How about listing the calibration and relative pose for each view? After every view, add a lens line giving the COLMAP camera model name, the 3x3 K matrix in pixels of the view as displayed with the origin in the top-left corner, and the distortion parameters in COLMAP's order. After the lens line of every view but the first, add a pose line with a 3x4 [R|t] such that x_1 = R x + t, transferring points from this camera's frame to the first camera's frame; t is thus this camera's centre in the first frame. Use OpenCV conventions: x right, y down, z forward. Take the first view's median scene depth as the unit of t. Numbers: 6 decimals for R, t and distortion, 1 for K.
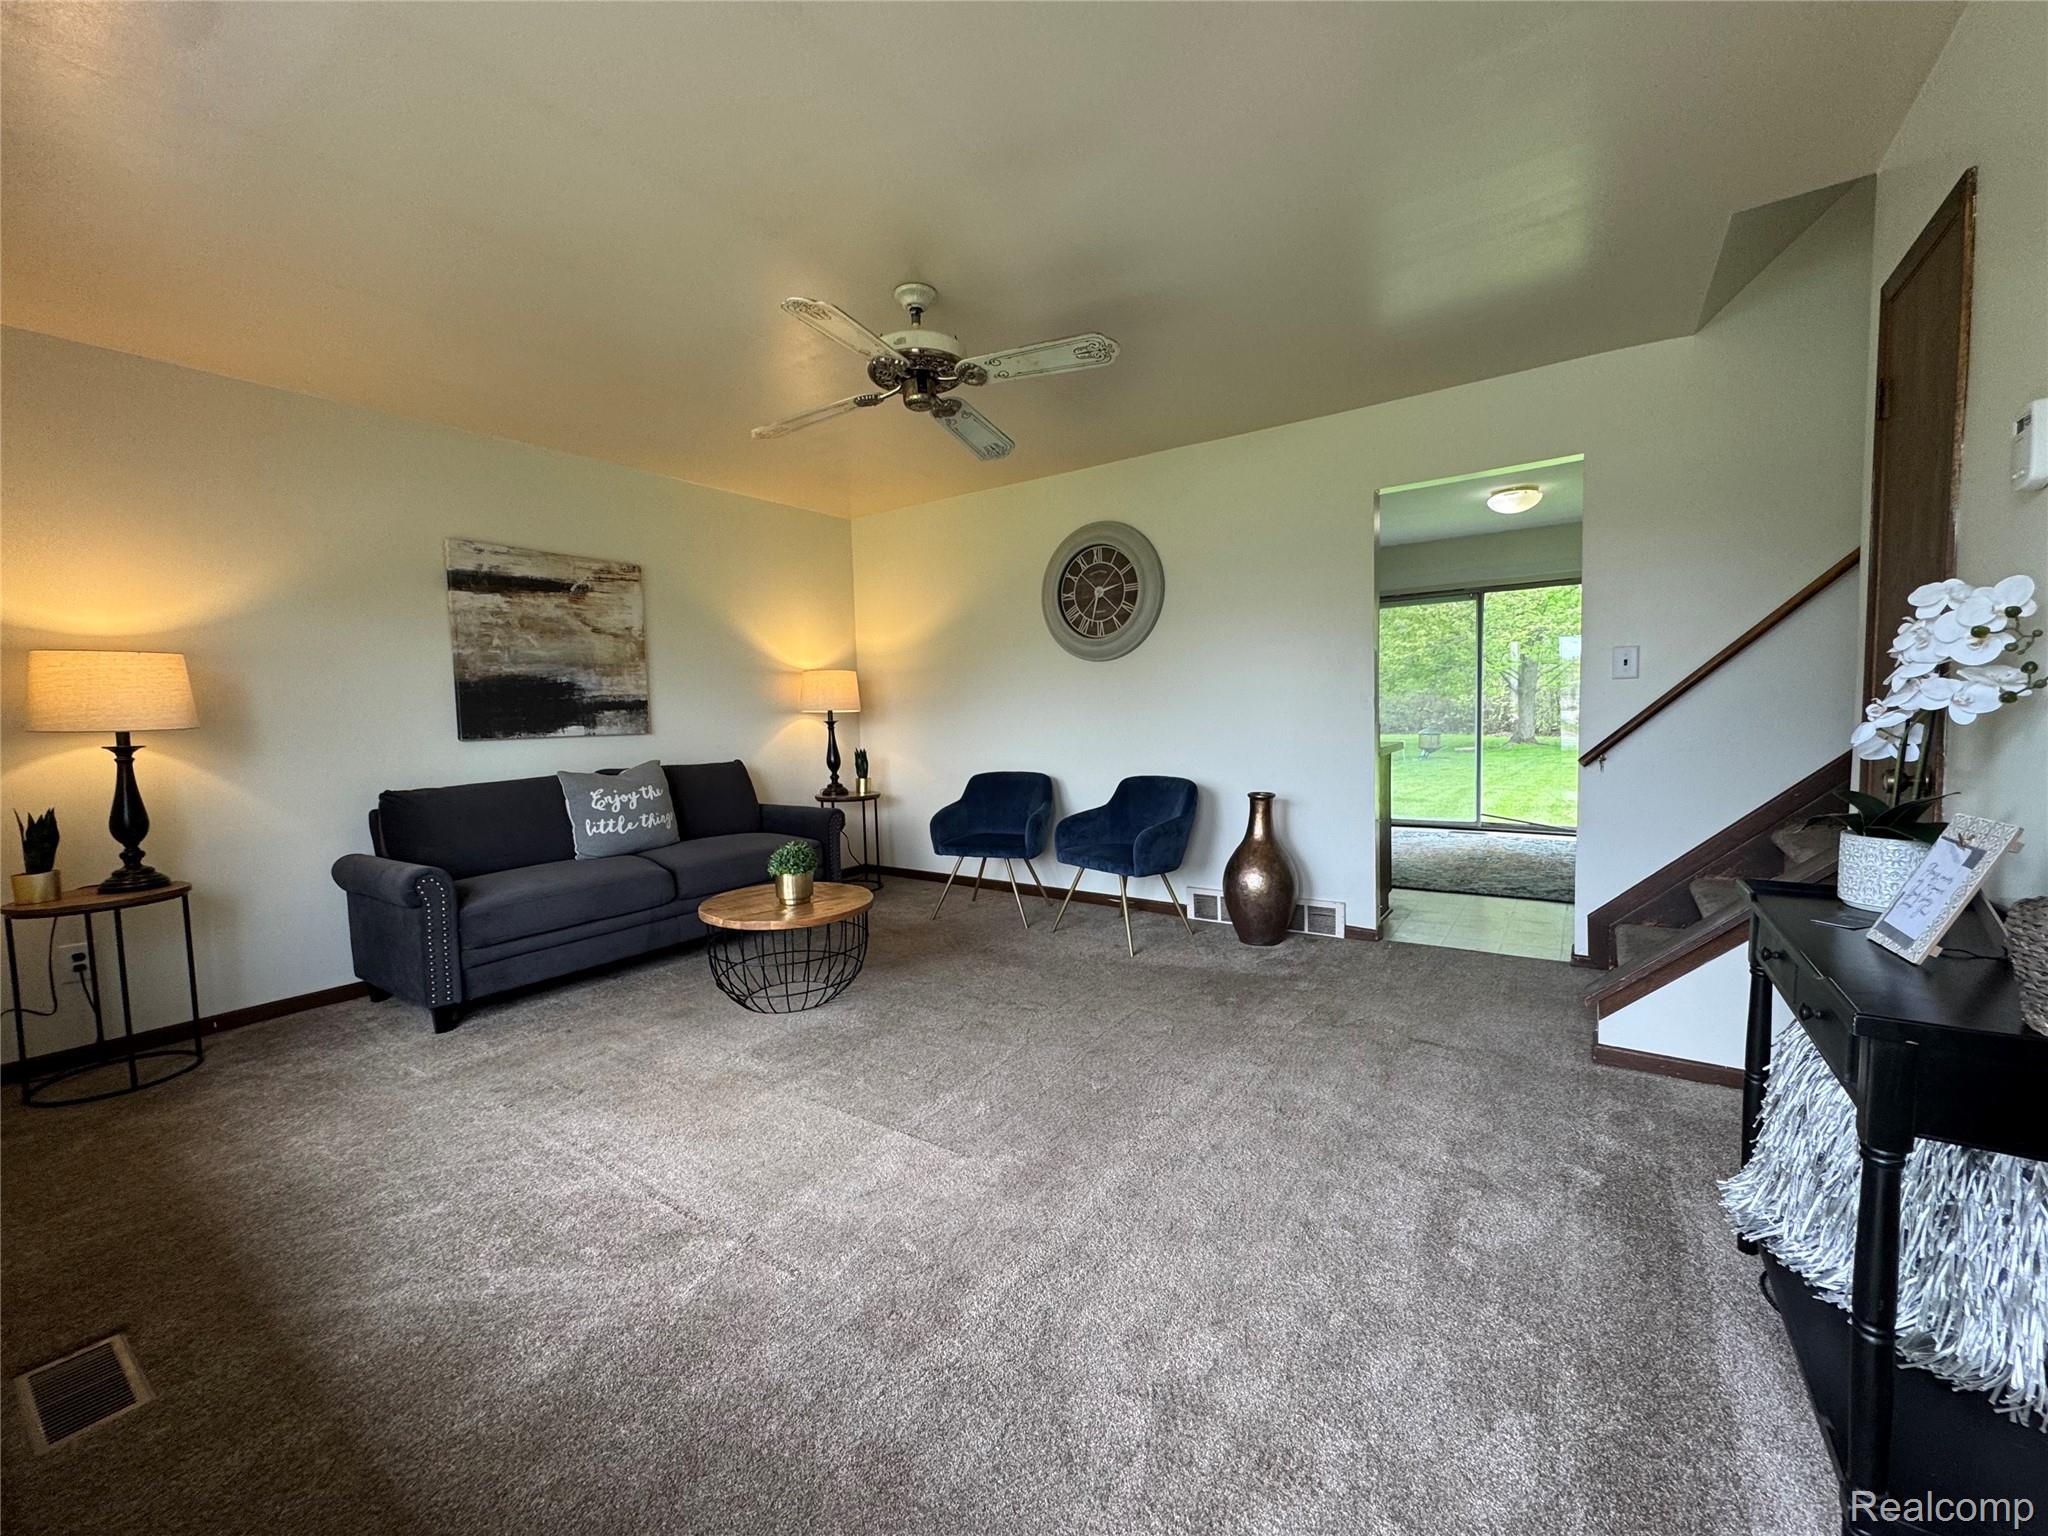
lens RADIAL K [[814.1, 0, 1021.9], [0, 814.1, 769.1], [0, 0, 1]] dist [-0.004400, 0.000359]
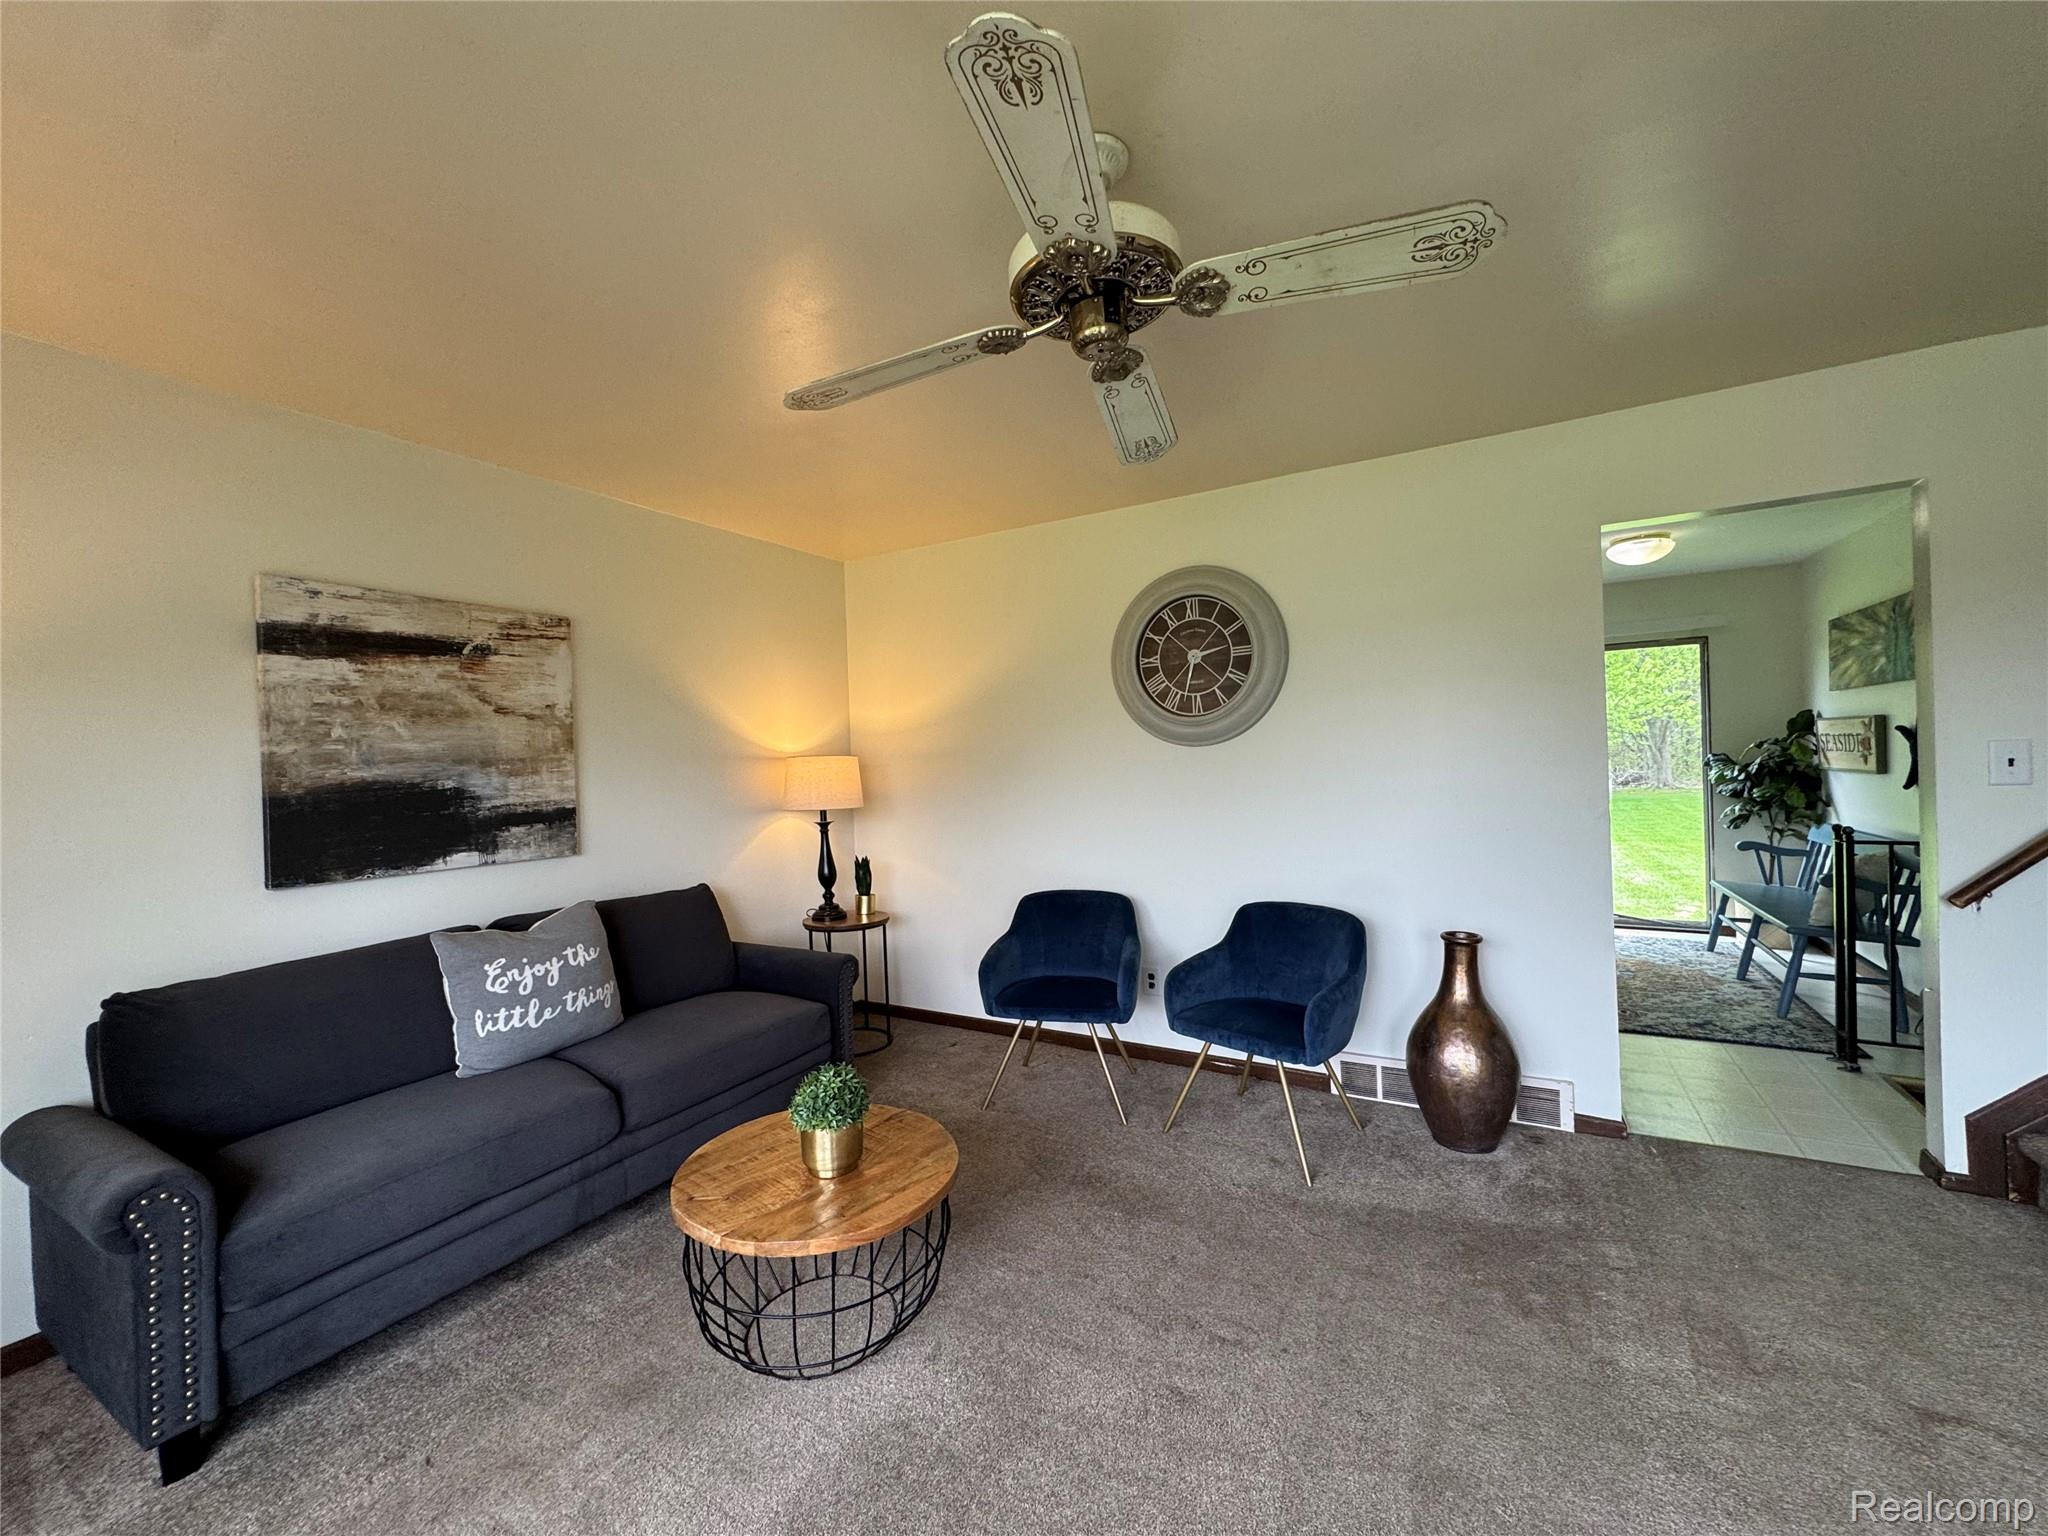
lens RADIAL K [[814.1, 0, 1021.9], [0, 814.1, 769.1], [0, 0, 1]] dist [-0.004400, 0.000359]
pose [[0.996151, -0.008407, 0.087247, -0.160468], [0.014000, 0.997871, -0.063693, -0.078383], [-0.086526, 0.064670, 0.994148, 0.311385]]
